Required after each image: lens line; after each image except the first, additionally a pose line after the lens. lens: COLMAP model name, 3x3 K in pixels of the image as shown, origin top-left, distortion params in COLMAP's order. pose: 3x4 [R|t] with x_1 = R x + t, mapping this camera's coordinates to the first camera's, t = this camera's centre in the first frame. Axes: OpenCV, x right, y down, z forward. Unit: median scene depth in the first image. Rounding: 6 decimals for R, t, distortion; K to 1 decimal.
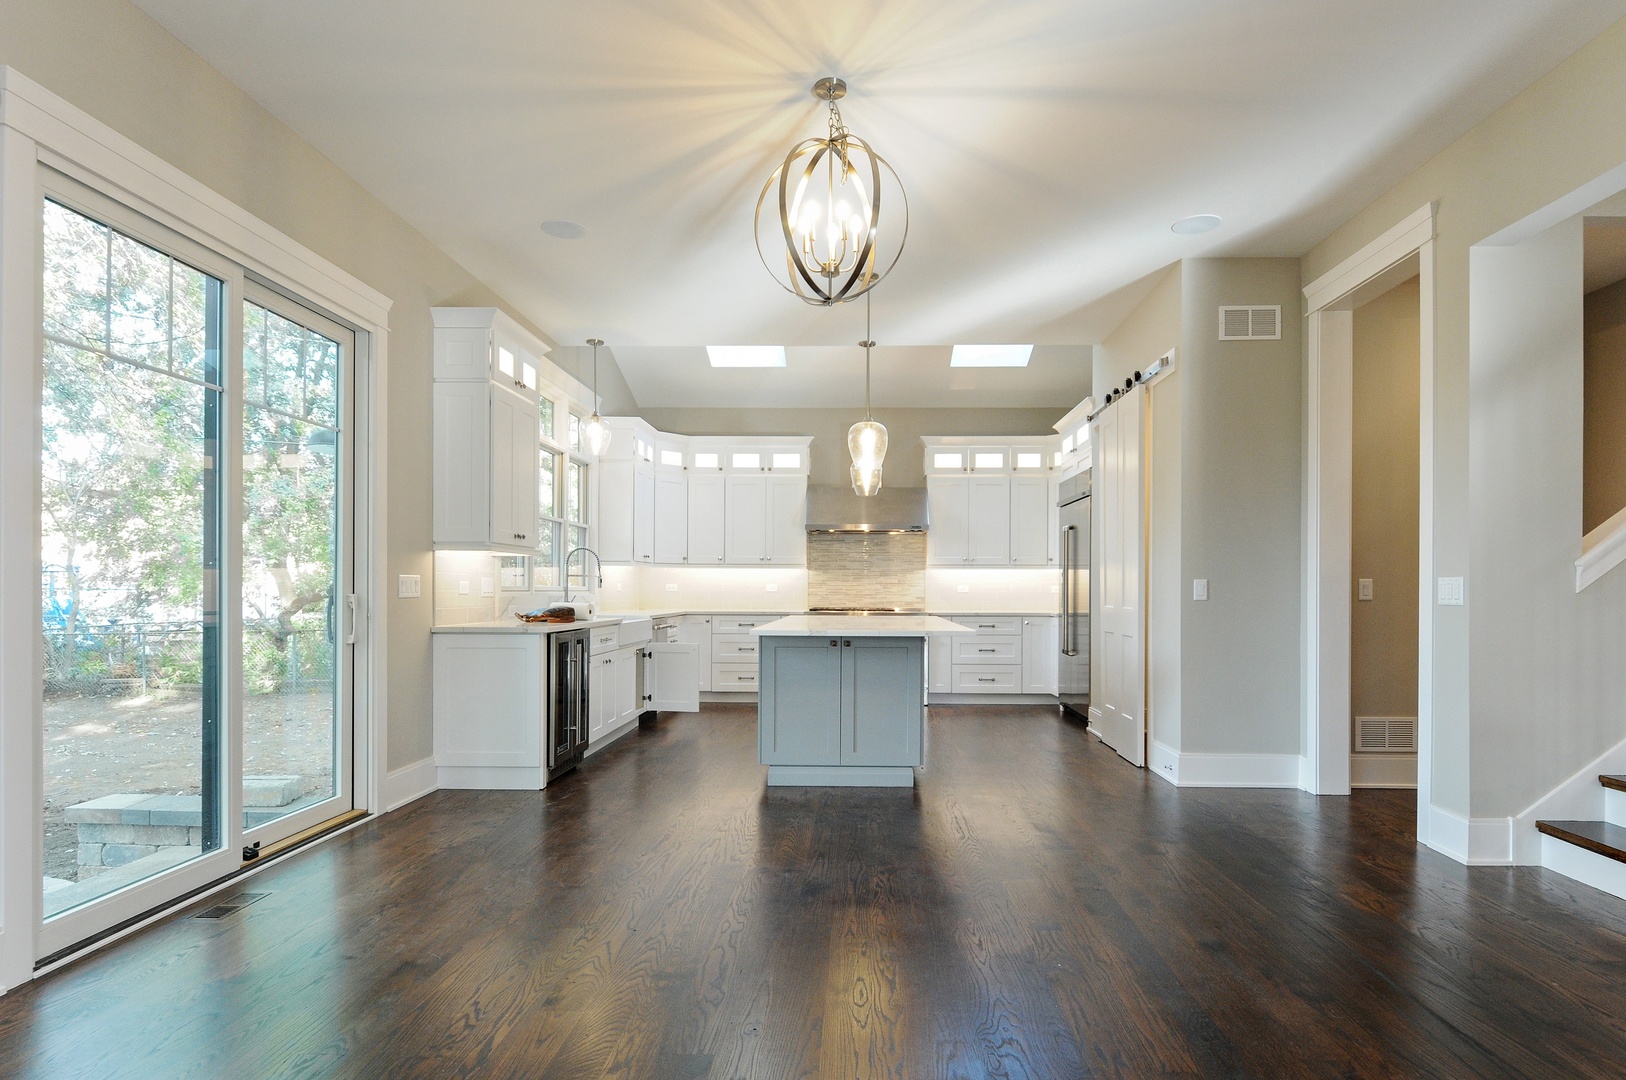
lens RADIAL K [[866.3, 0, 818.3], [0, 866.3, 571.8], [0, 0, 1]] dist [-0.001200, -0.000798]
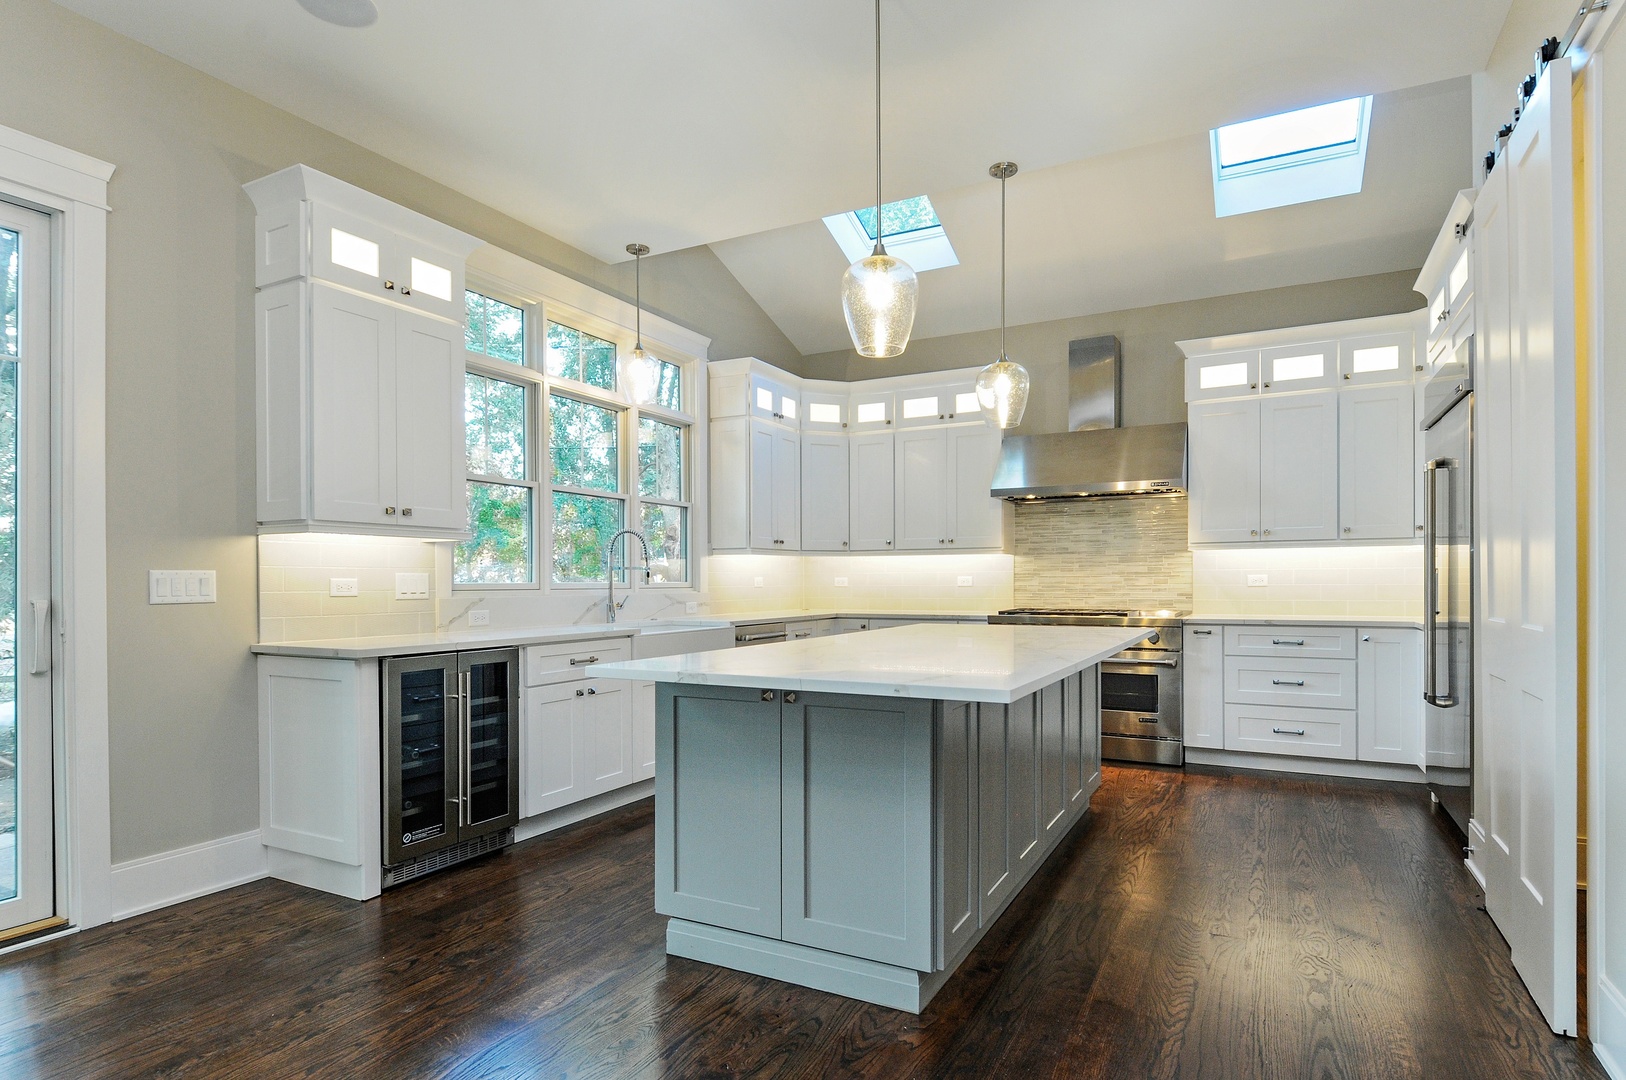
lens RADIAL K [[853.6, 0, 810.3], [0, 853.6, 575.6], [0, 0, 1]] dist [-0.001407, -0.001262]
pose [[0.905108, -0.010388, -0.425055, 0.158213], [0.016814, 0.999794, 0.011369, 0.004579], [0.424849, -0.017437, 0.905096, 0.353596]]
